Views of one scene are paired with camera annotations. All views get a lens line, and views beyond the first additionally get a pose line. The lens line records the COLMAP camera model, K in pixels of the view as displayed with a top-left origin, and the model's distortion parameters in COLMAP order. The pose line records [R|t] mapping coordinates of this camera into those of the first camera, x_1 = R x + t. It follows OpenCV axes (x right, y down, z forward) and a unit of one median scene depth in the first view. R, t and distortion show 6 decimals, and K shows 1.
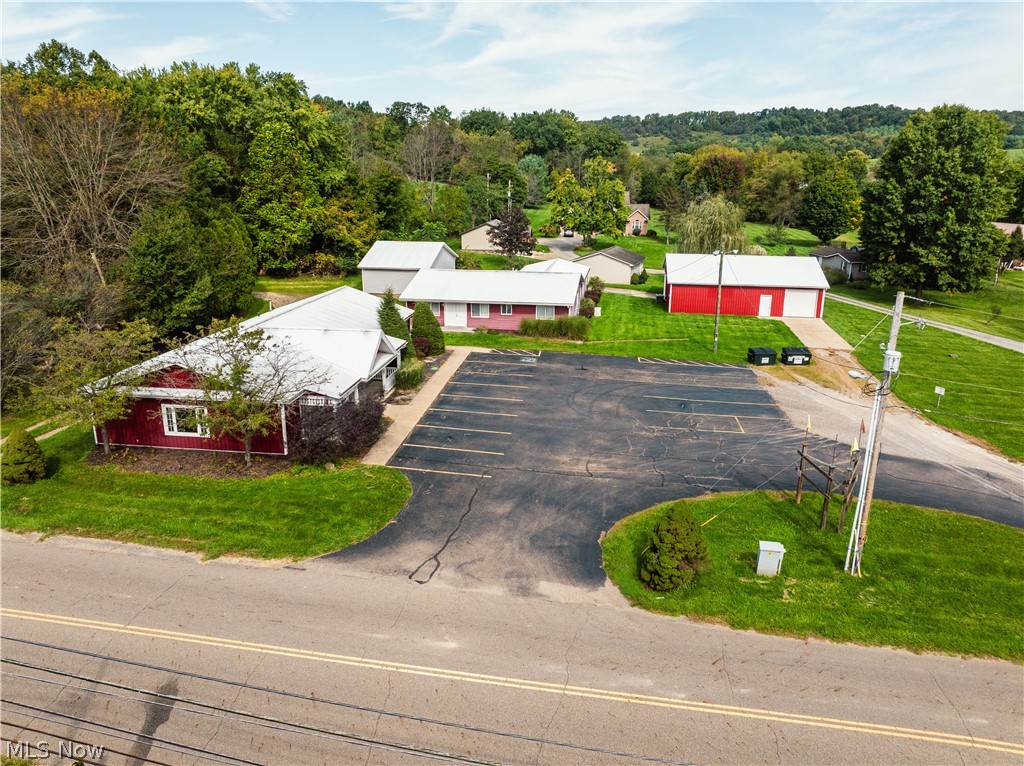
lens RADIAL K [[728.5, 0, 514.9], [0, 728.5, 355.0], [0, 0, 1]] dist [-0.038393, 0.001220]
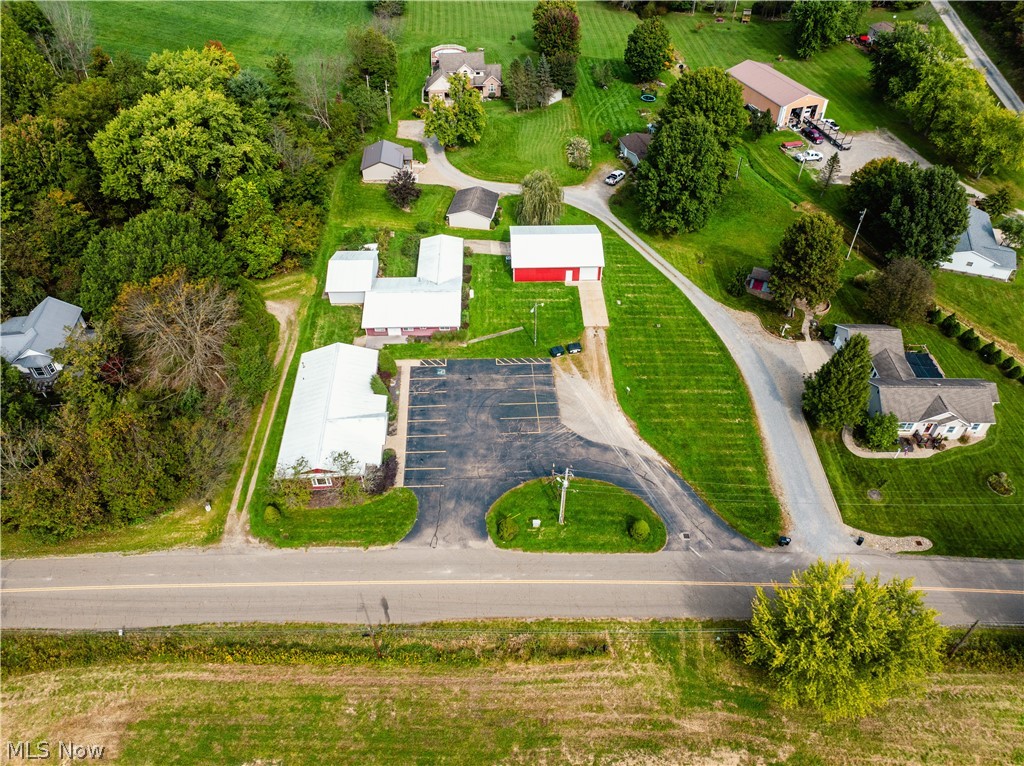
lens RADIAL K [[715.8, 0, 512.0], [0, 715.8, 383.0], [0, 0, 1]] dist [-0.037568, 0.028963]
pose [[0.982931, -0.130419, 0.129759, -0.062578], [0.049537, 0.866881, 0.496048, -1.176443], [-0.177179, -0.481153, 0.858545, -0.918586]]
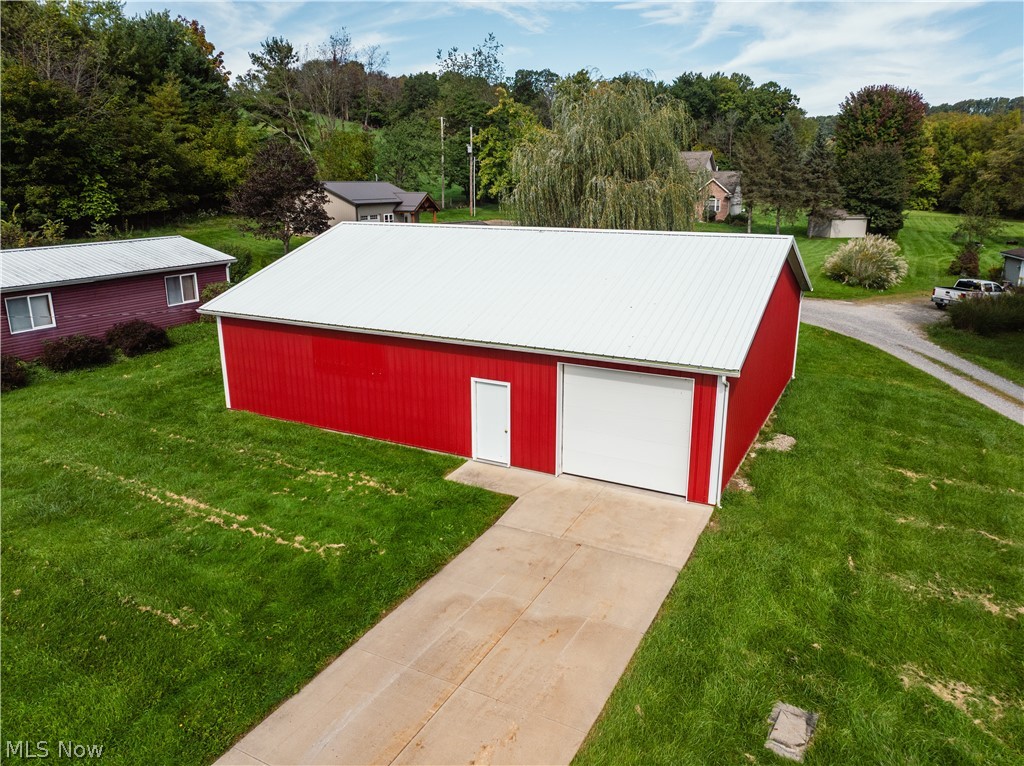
lens RADIAL K [[737.2, 0, 511.5], [0, 737.2, 344.5], [0, 0, 1]] dist [-0.117327, 0.095964]
pose [[0.943931, 0.063704, -0.323937, 0.734183], [-0.070407, 0.997478, -0.009001, -0.158267], [0.322547, 0.031304, 0.946036, 1.326690]]
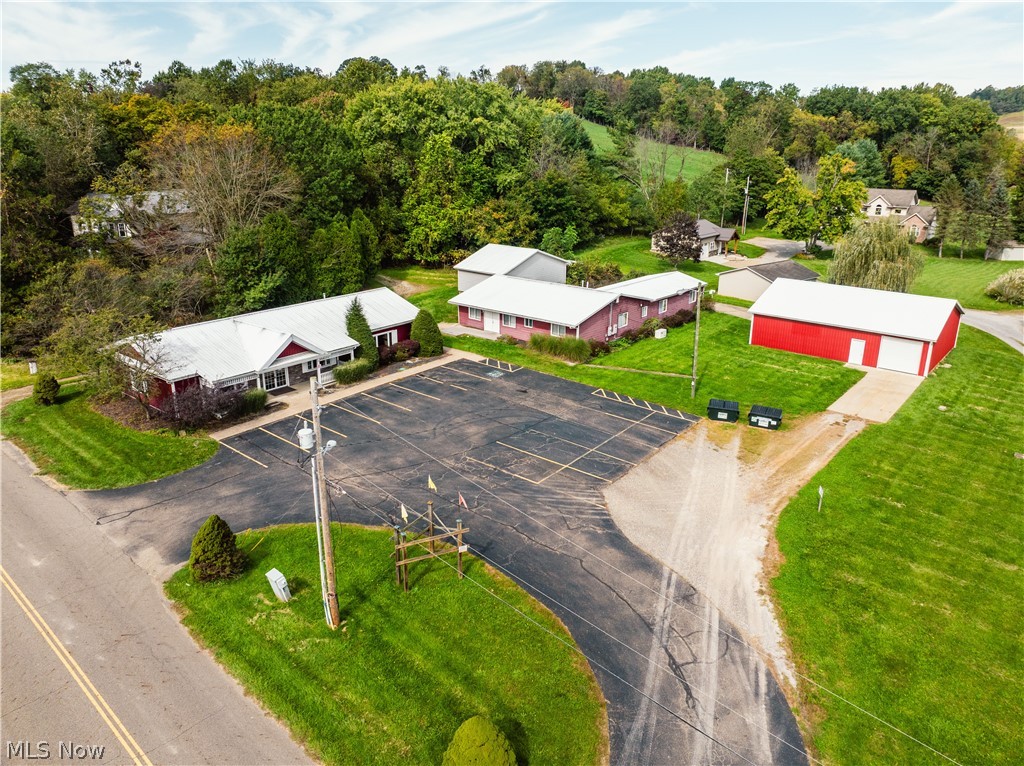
lens RADIAL K [[728.5, 0, 514.9], [0, 728.5, 355.0], [0, 0, 1]] dist [-0.038393, 0.001220]
pose [[0.853264, 0.143428, -0.501367, 0.731266], [-0.123889, 0.989661, 0.072273, -0.129471], [0.506549, 0.000445, 0.862211, 0.119970]]
